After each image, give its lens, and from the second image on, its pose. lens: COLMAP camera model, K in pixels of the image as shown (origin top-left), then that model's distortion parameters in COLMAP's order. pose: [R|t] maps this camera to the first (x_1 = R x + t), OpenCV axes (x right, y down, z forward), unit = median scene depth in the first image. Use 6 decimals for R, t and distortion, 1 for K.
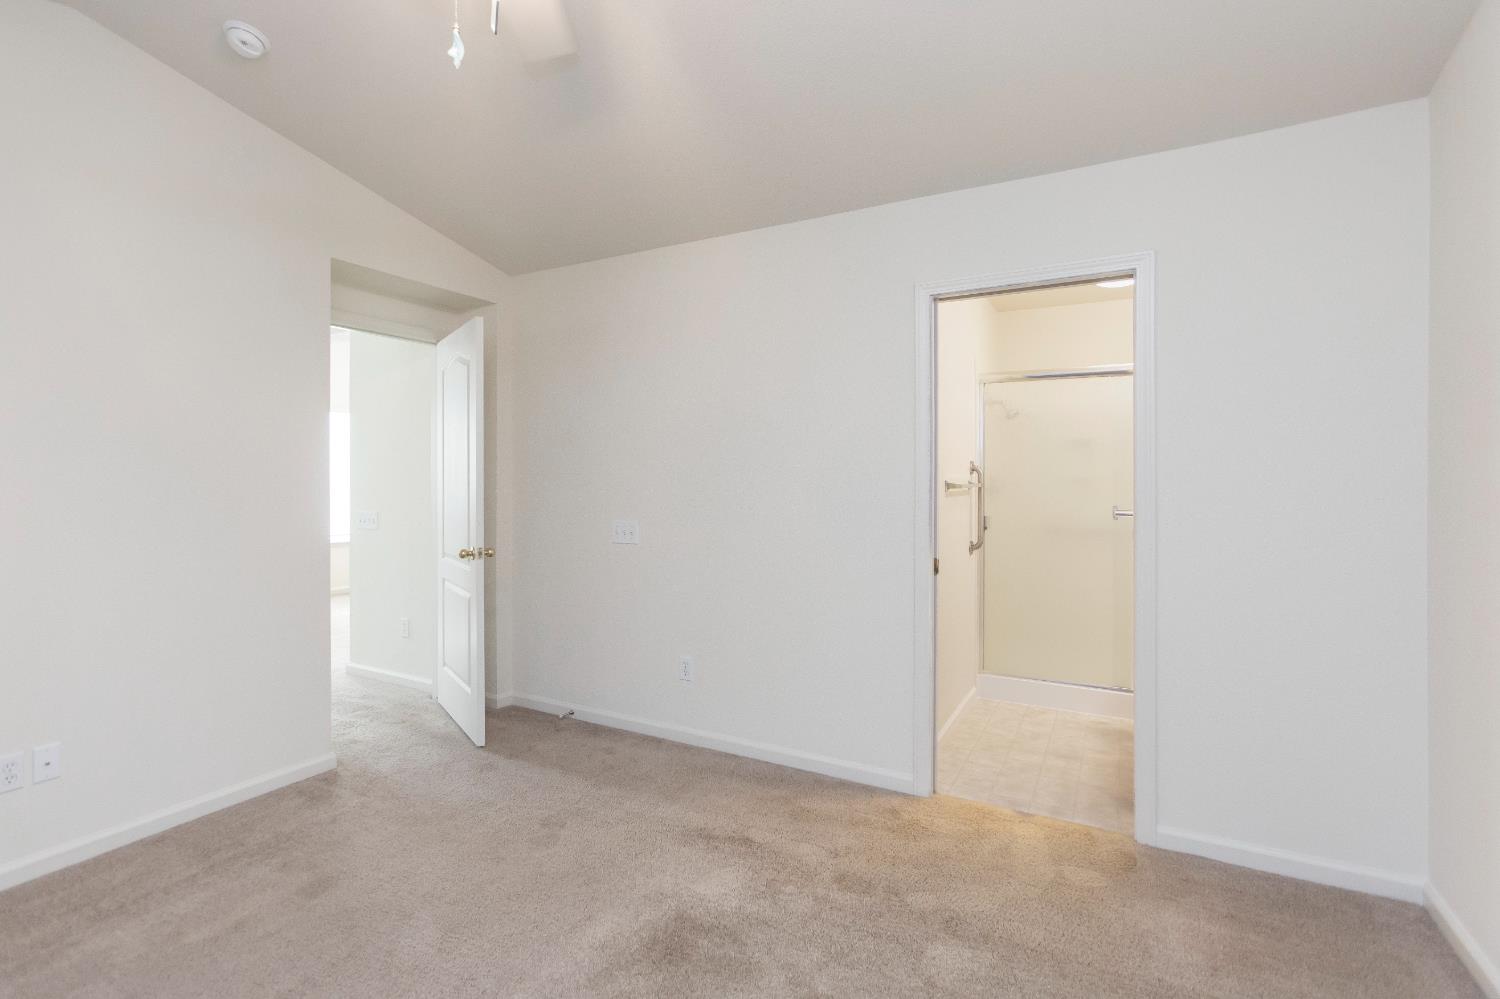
lens RADIAL K [[688.7, 0, 740.4], [0, 688.7, 499.3], [0, 0, 1]] dist [0.002107, 0.000980]
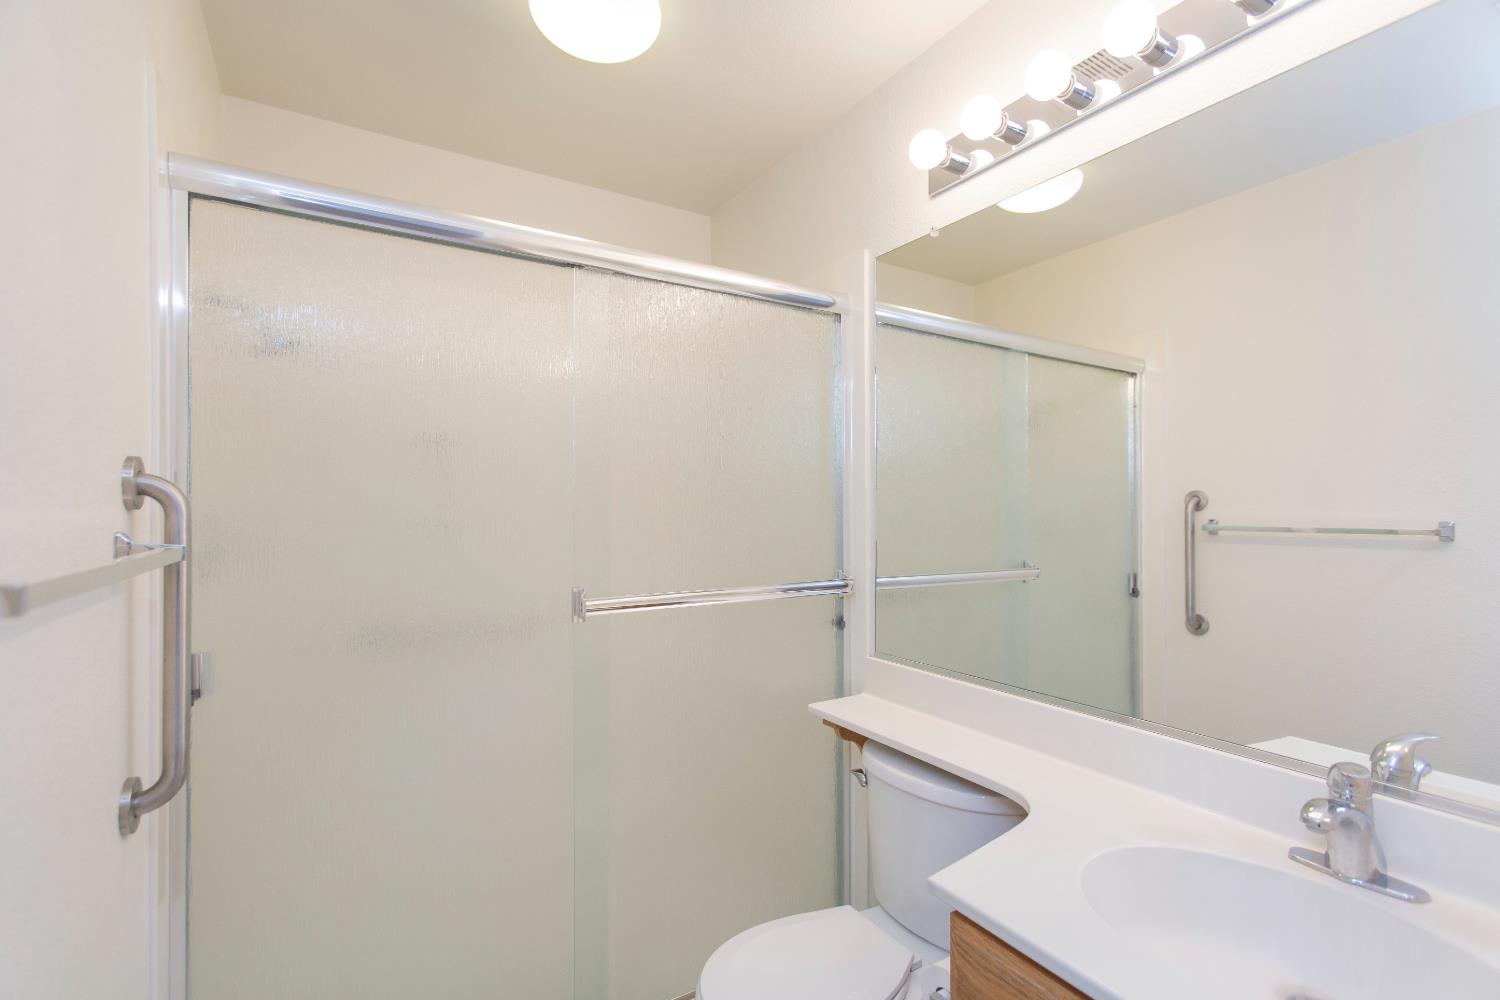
lens RADIAL K [[673.2, 0, 750.8], [0, 673.2, 504.3], [0, 0, 1]] dist [-0.001817, 0.000231]
pose [[0.490891, 0.005482, 0.871204, 0.234011], [0.013253, 0.999817, -0.013759, -0.031933], [-0.871120, 0.018301, 0.490729, 0.686640]]
